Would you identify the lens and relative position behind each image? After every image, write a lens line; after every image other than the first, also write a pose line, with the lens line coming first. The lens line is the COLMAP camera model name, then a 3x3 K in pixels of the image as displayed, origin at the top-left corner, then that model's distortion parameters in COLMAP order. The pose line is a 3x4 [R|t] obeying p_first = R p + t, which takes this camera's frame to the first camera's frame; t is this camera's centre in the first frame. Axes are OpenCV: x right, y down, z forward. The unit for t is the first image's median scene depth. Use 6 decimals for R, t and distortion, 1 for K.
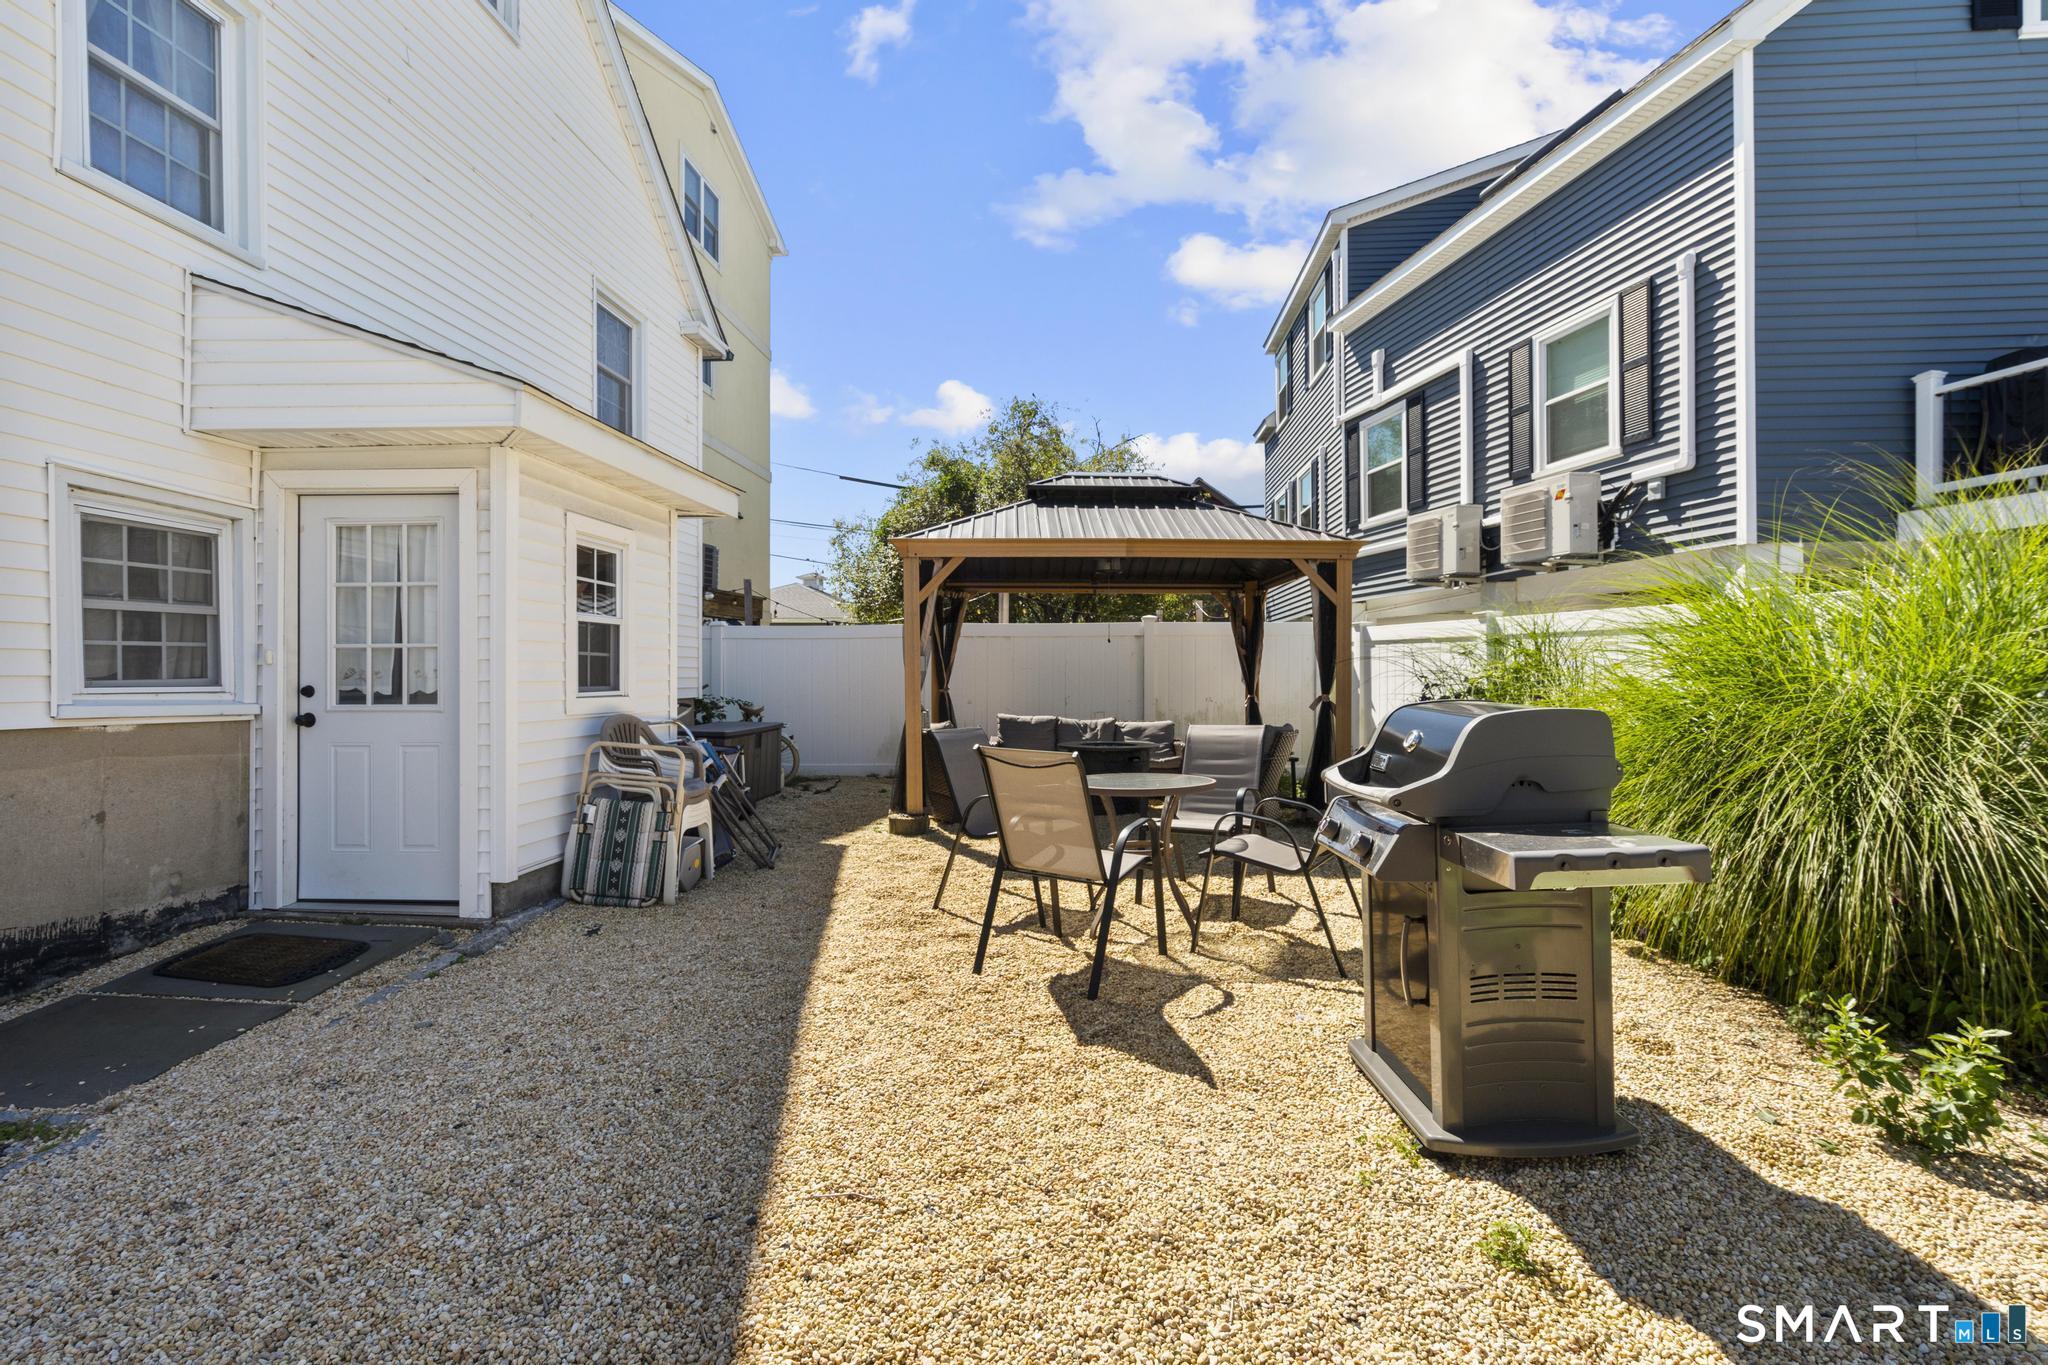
lens RADIAL K [[923.7, 0, 1024.1], [0, 923.7, 691.8], [0, 0, 1]] dist [-0.004069, 0.000782]
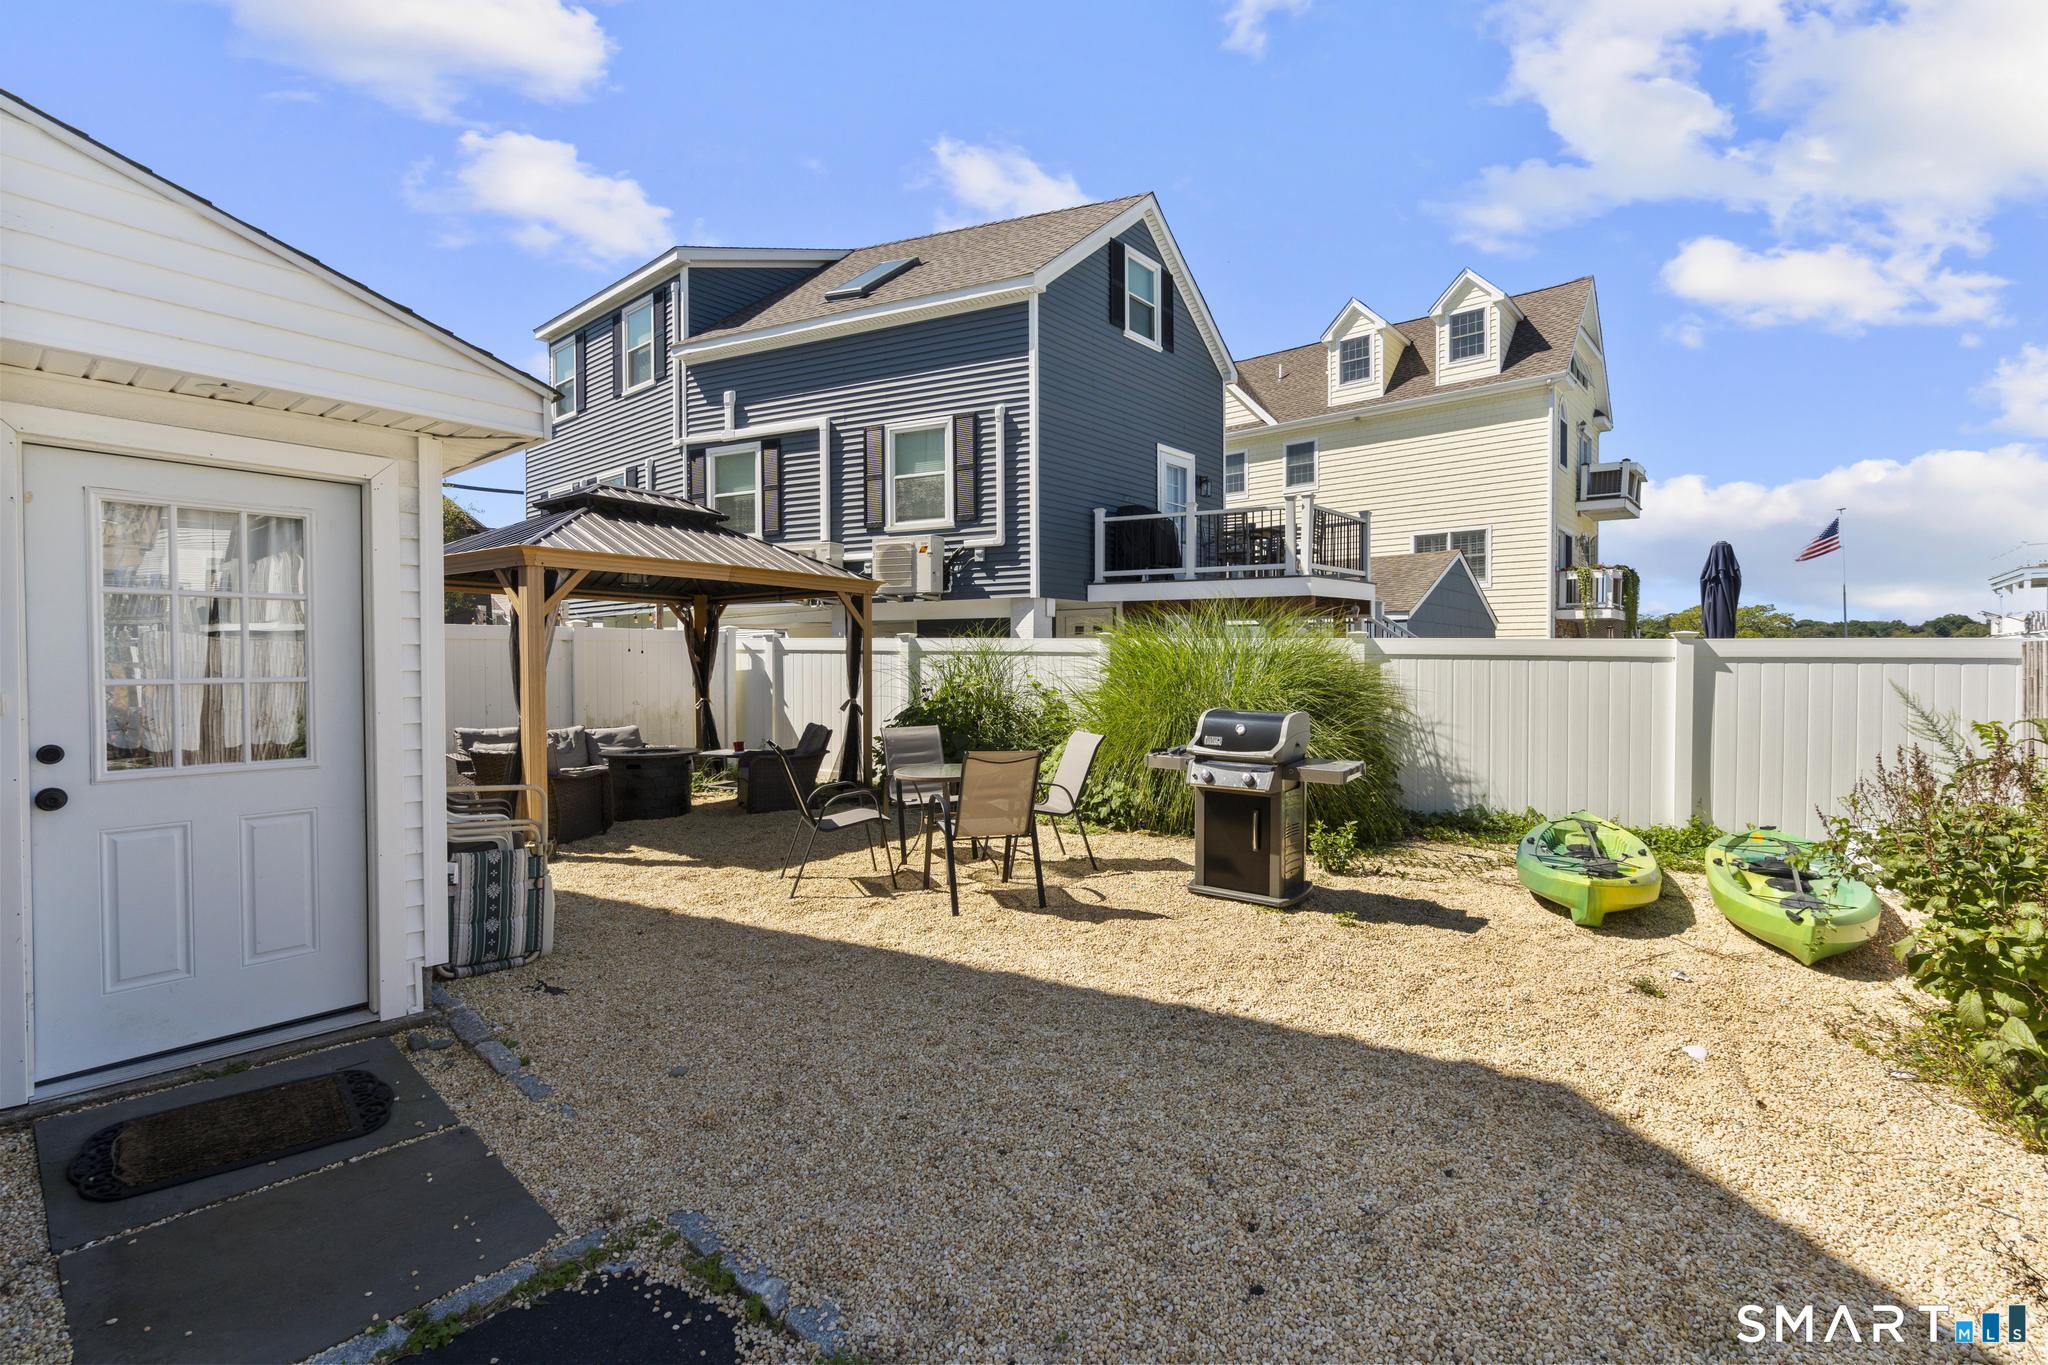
lens RADIAL K [[923.7, 0, 1030.2], [0, 923.7, 689.9], [0, 0, 1]] dist [-0.004069, 0.000782]
pose [[0.592020, -0.023260, 0.805587, -0.479997], [0.013724, 0.999729, 0.018780, -0.025694], [-0.805806, -0.000062, 0.592179, 0.039957]]
